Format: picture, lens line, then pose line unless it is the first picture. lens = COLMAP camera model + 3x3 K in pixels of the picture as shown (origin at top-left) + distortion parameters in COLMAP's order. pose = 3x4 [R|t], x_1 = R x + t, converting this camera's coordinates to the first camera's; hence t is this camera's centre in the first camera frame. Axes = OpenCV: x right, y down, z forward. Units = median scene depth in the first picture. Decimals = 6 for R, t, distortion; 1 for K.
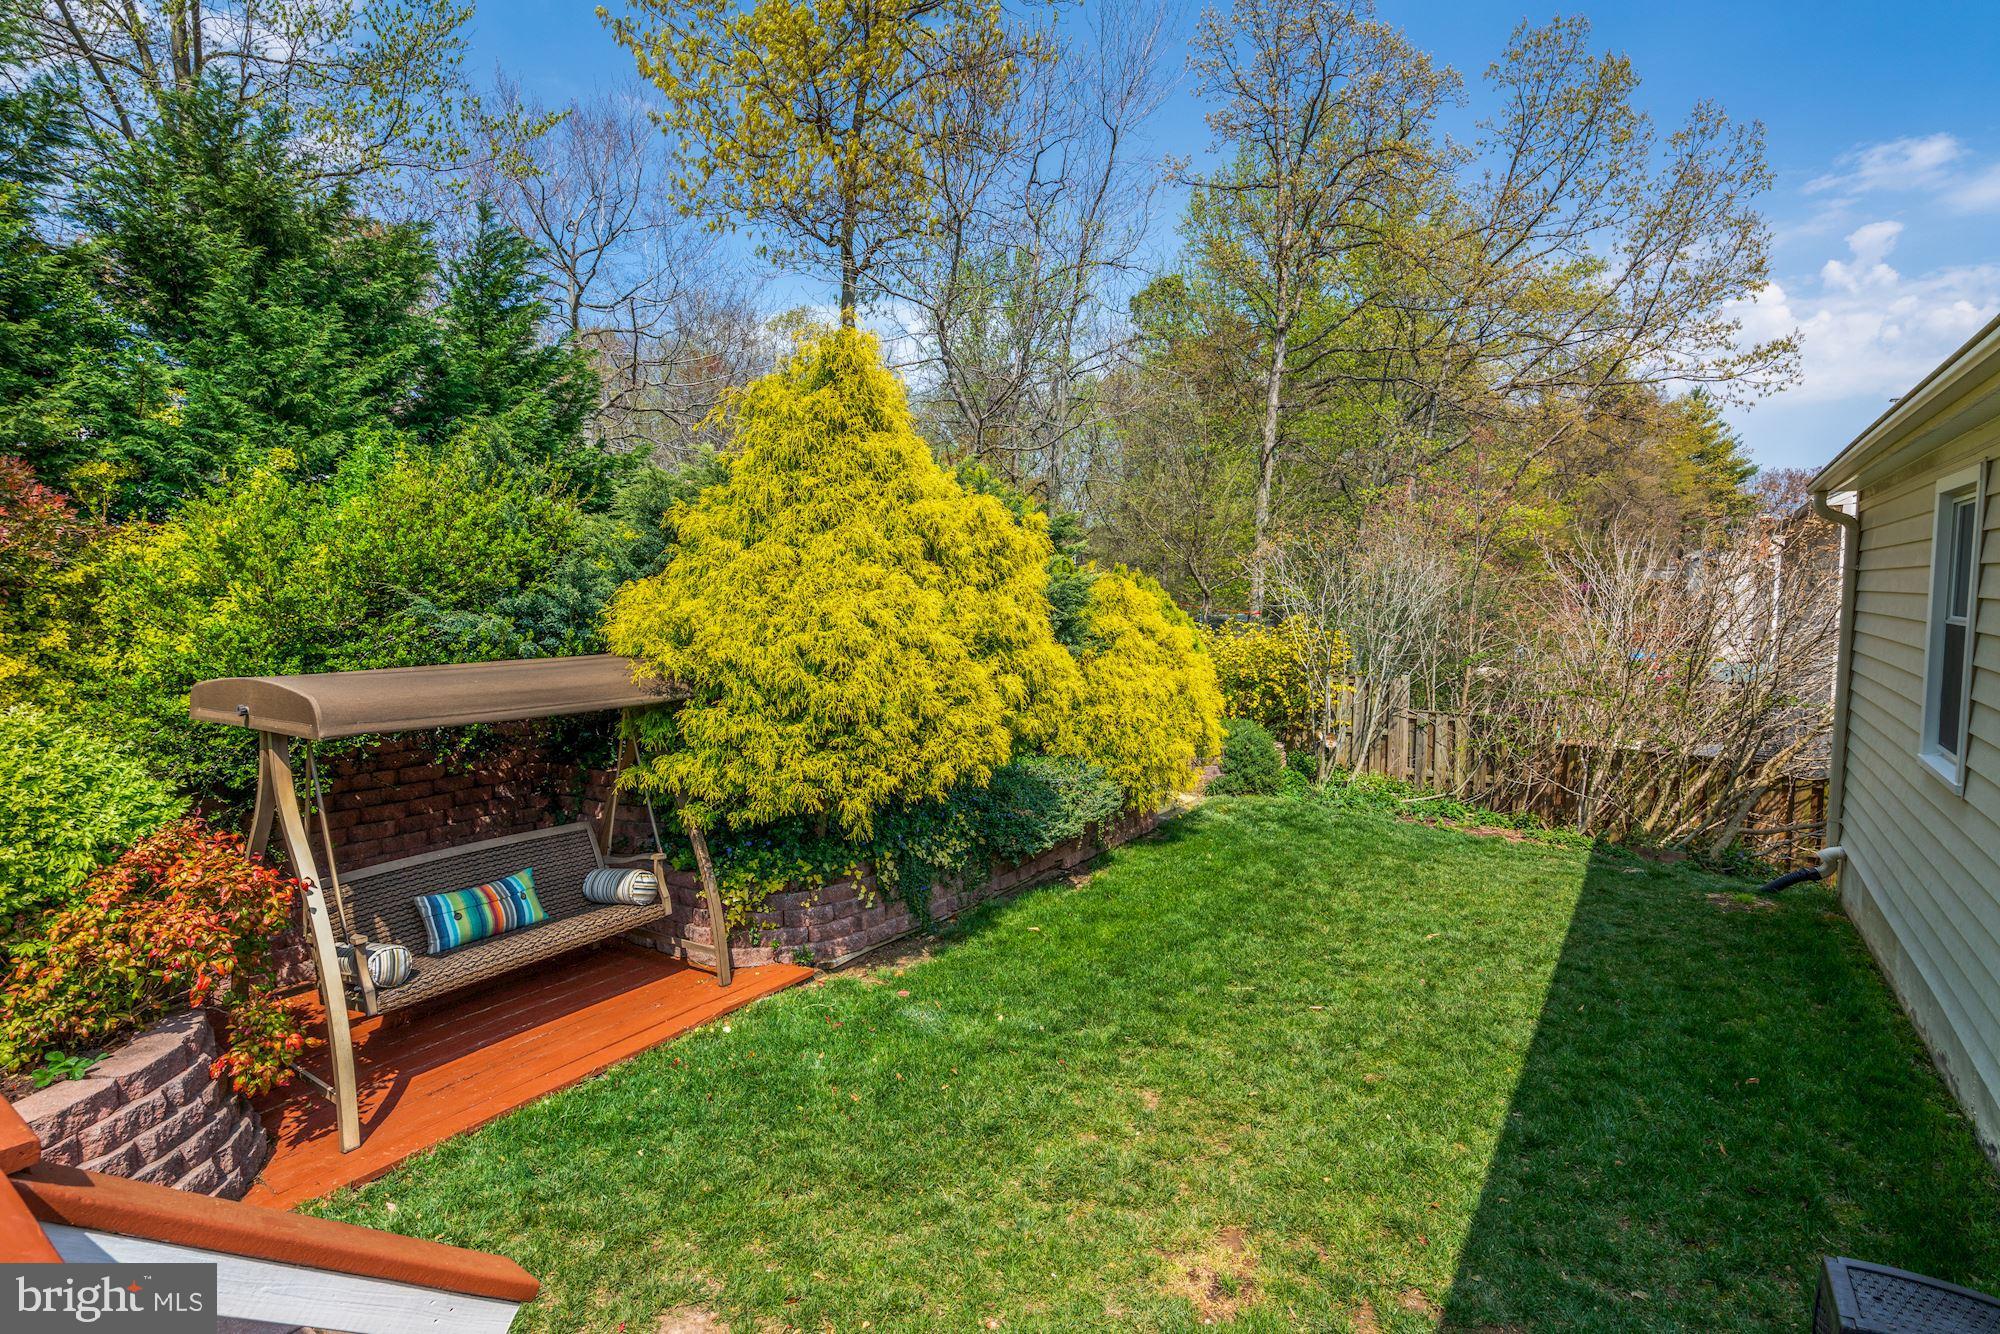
lens RADIAL K [[966.6, 0, 998.2], [0, 966.6, 648.1], [0, 0, 1]] dist [0.019747, -0.013597]
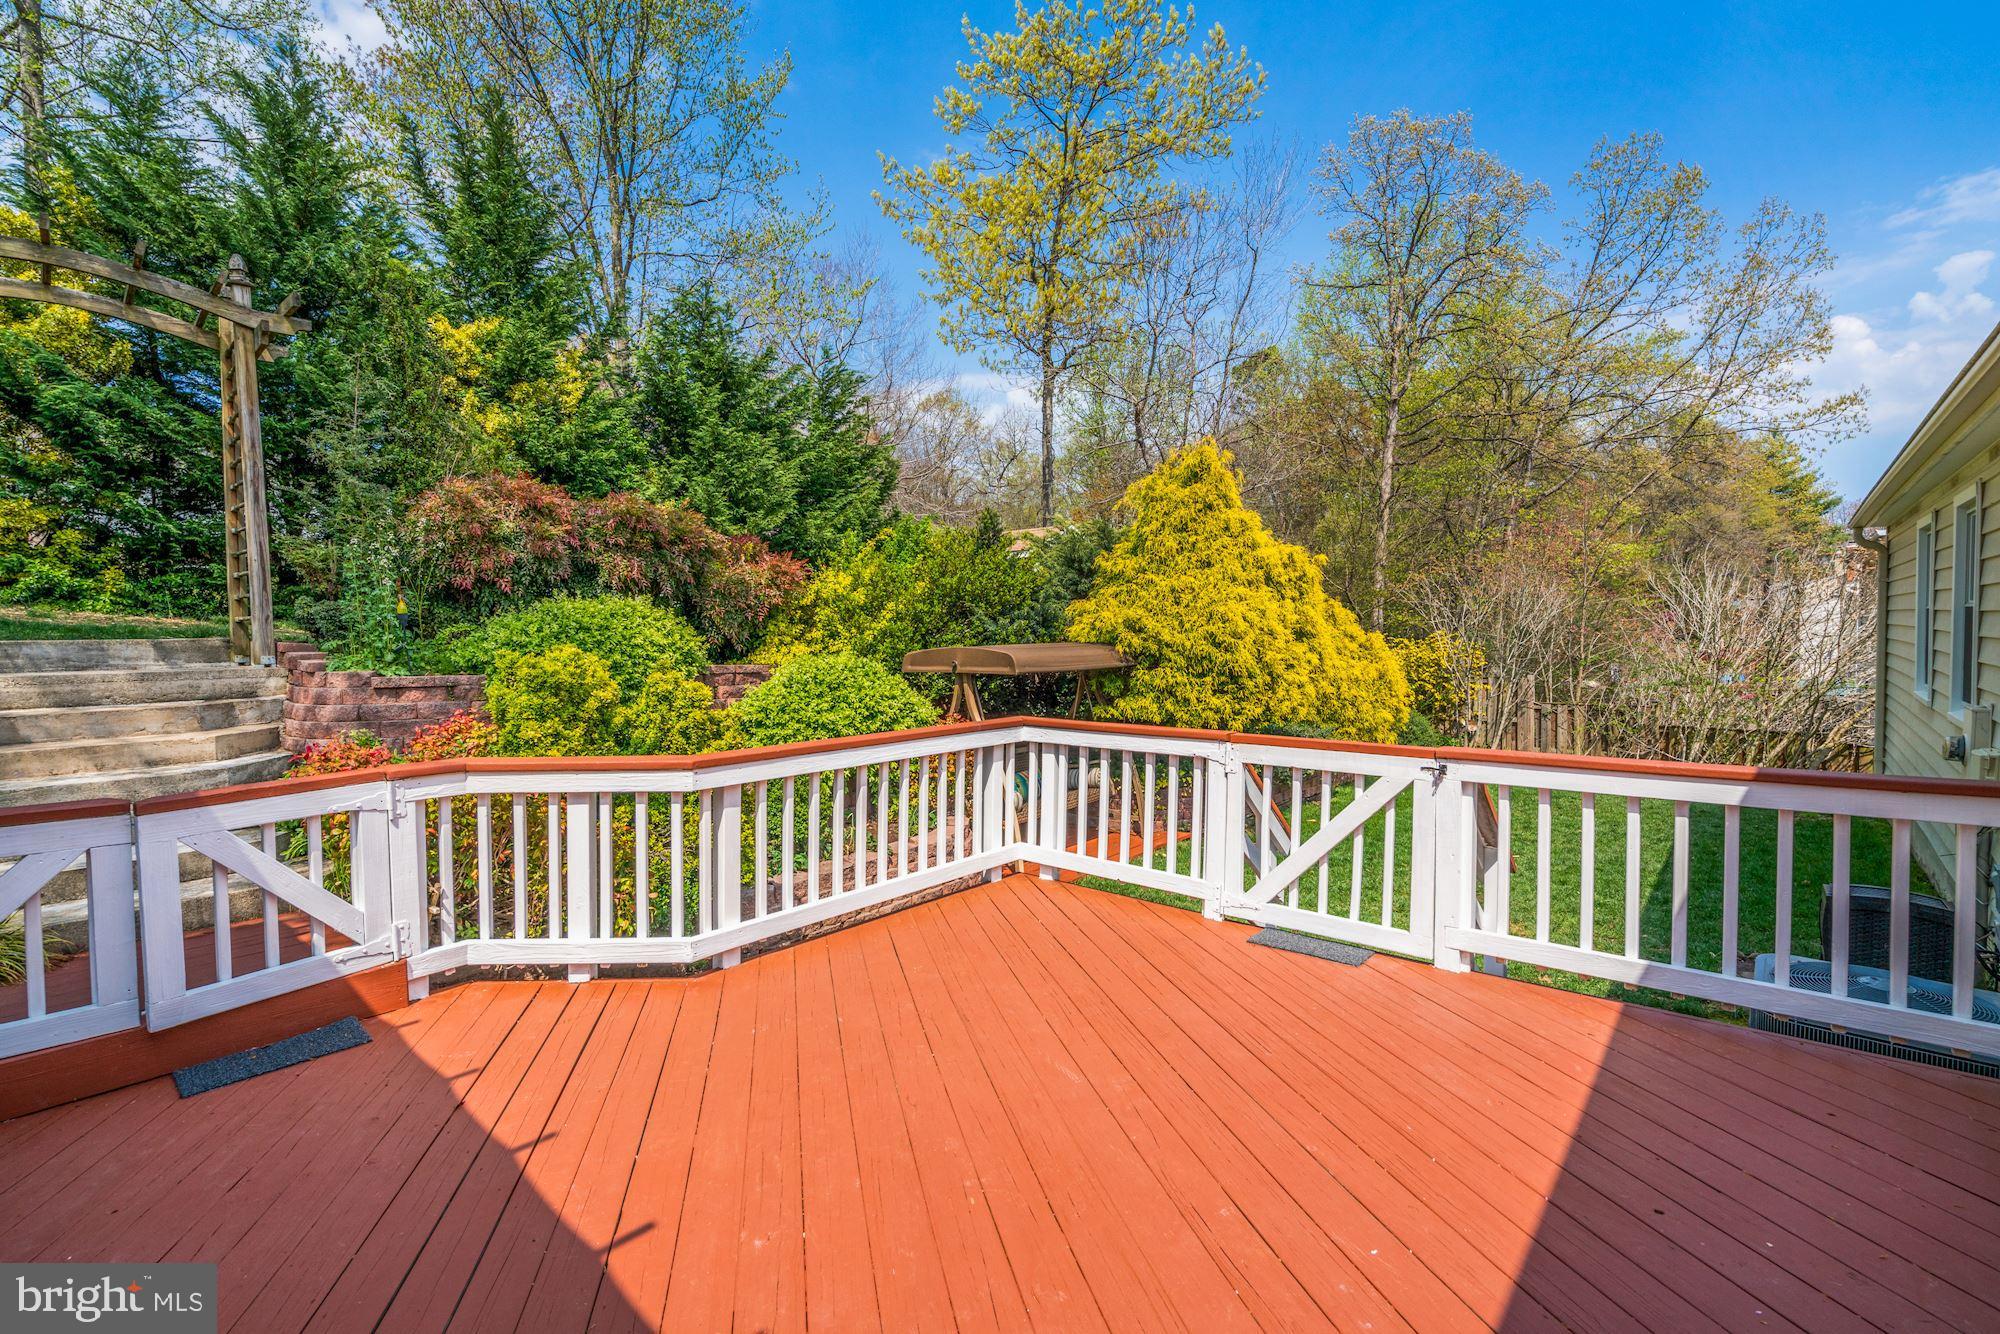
lens RADIAL K [[874.1, 0, 993.0], [0, 874.1, 655.8], [0, 0, 1]] dist [-0.002040, -0.000436]
pose [[0.993383, -0.010475, -0.114367, -0.139091], [0.007089, 0.999526, -0.029973, 0.028427], [0.114627, 0.028964, 0.992986, -0.207410]]
